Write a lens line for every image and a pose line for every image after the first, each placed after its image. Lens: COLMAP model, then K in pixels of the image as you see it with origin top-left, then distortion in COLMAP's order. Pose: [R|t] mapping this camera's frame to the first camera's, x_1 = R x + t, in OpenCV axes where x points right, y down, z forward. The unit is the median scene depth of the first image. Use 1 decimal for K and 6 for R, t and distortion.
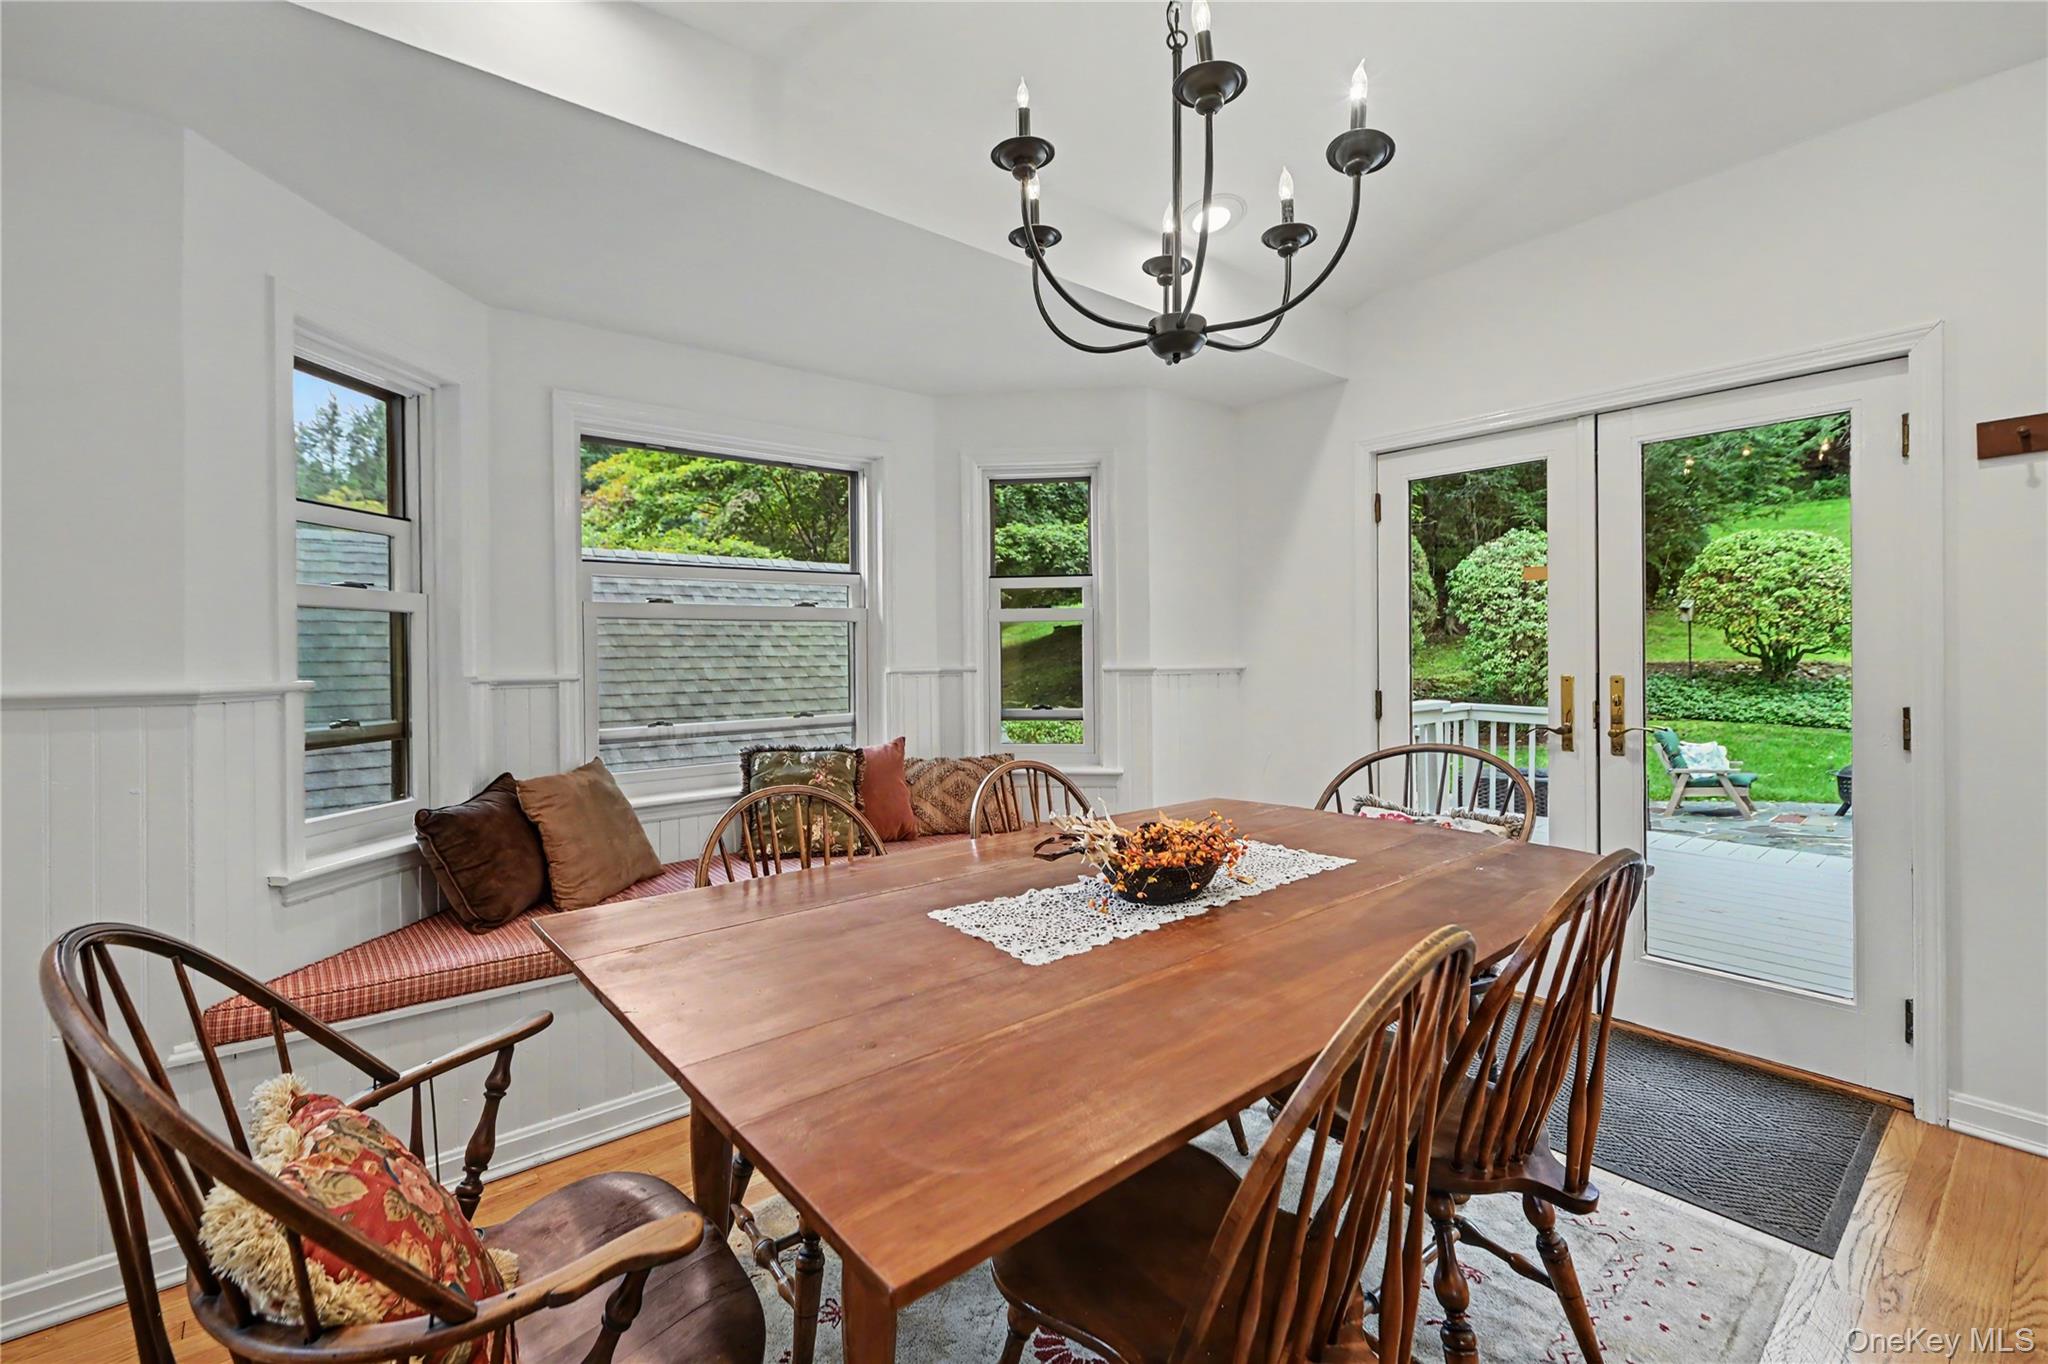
lens RADIAL K [[883.0, 0, 986.7], [0, 883.0, 660.3], [0, 0, 1]] dist [-0.001250, -0.000174]
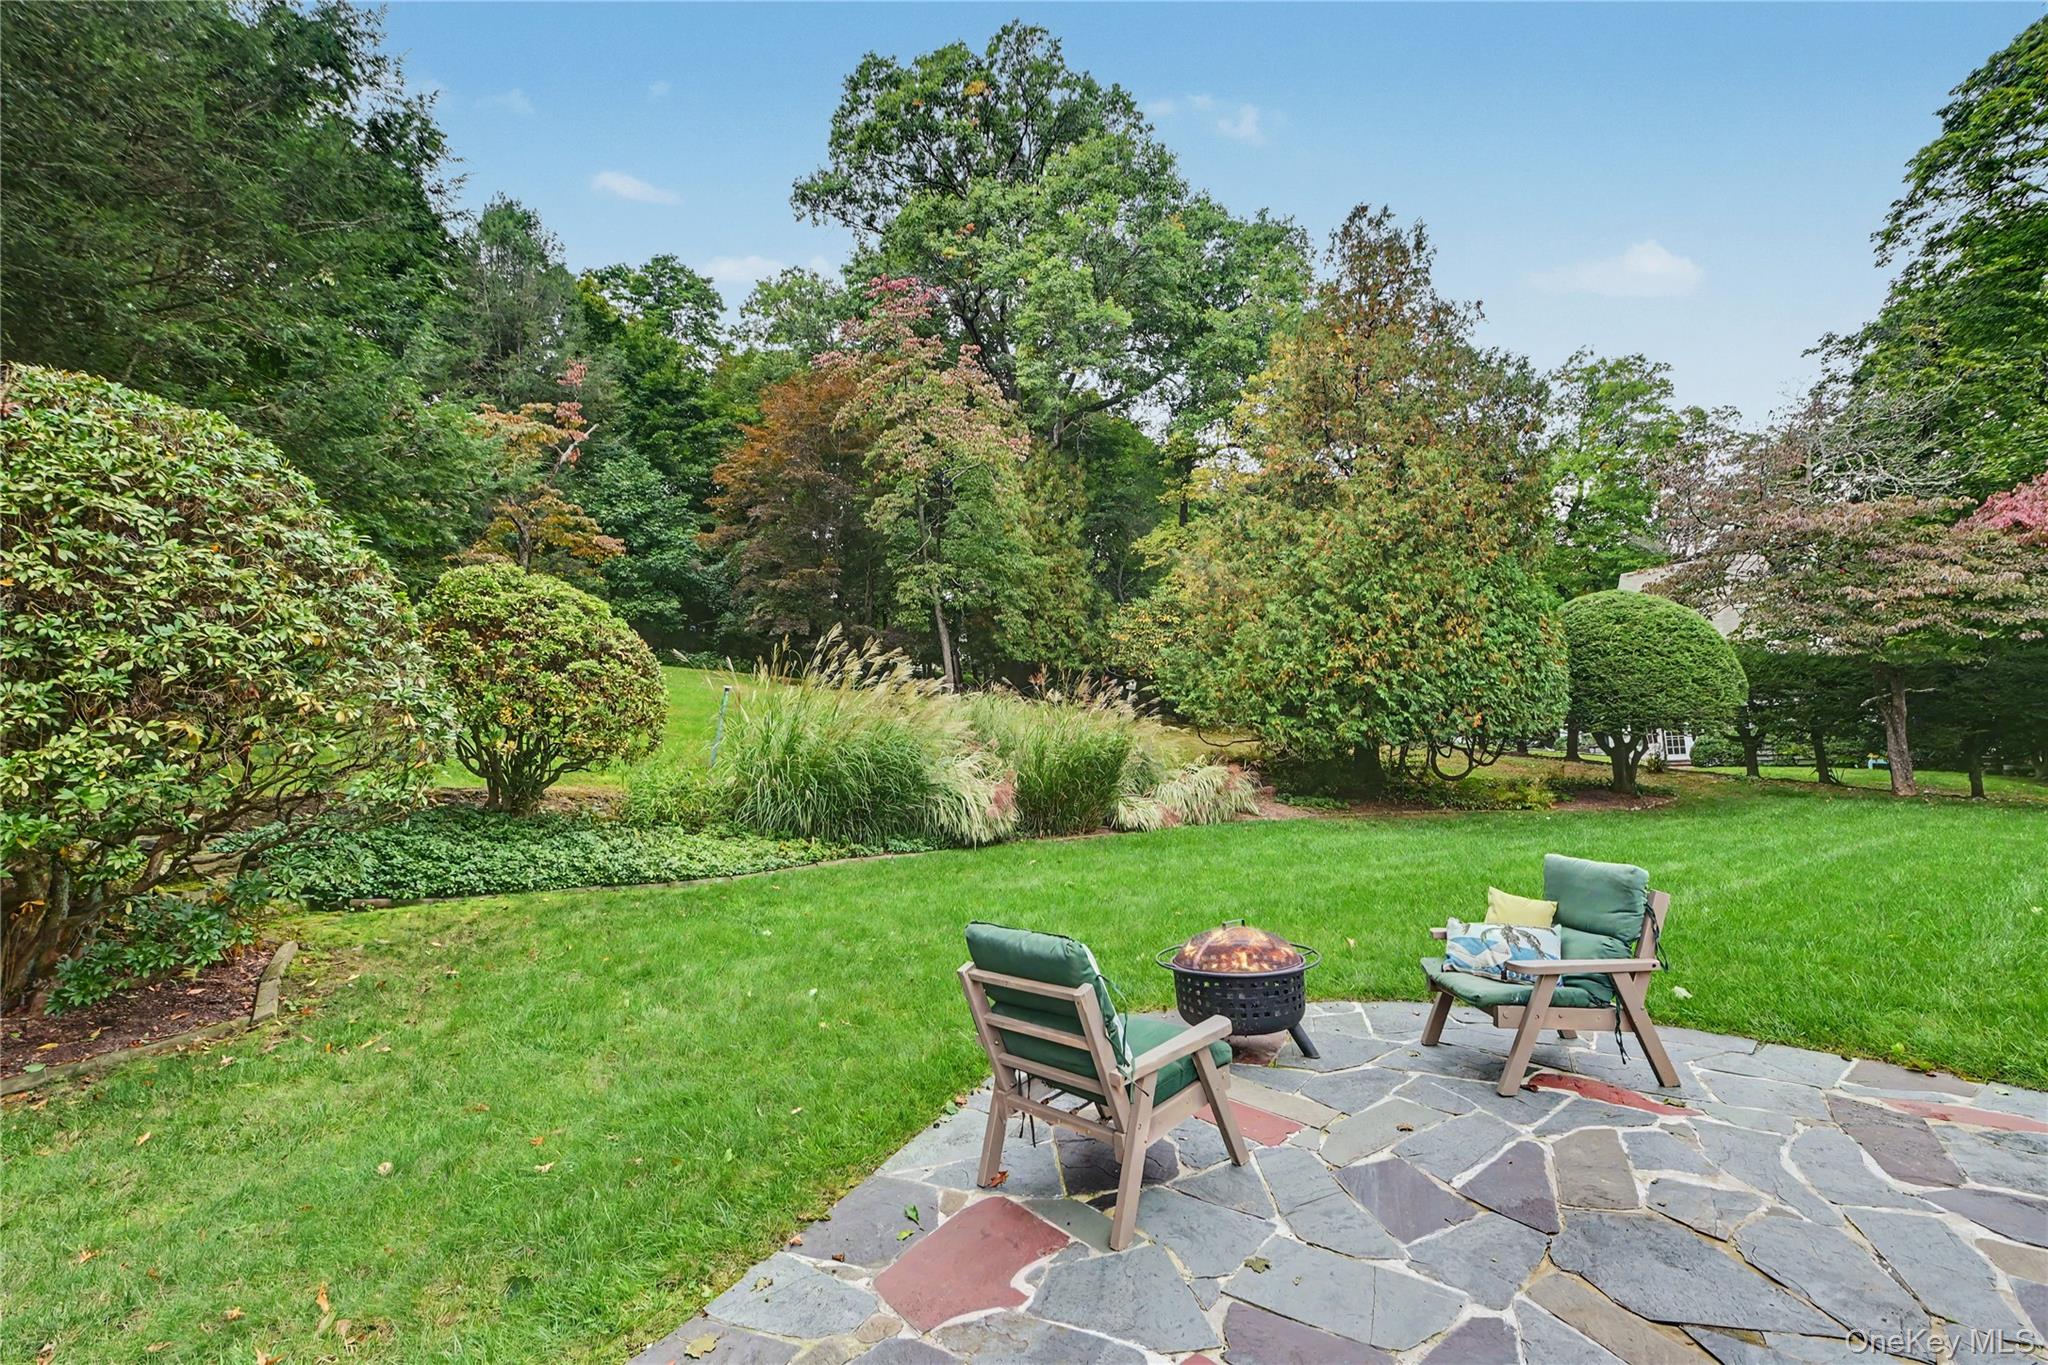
lens RADIAL K [[866.7, 0, 1017.2], [0, 866.7, 674.7], [0, 0, 1]] dist [0.000306, 0.000588]
pose [[0.022146, 0.131140, 0.991116, 0.315106], [0.043275, 0.990305, -0.132000, 0.021350], [-0.998818, 0.045813, 0.016256, 0.682112]]
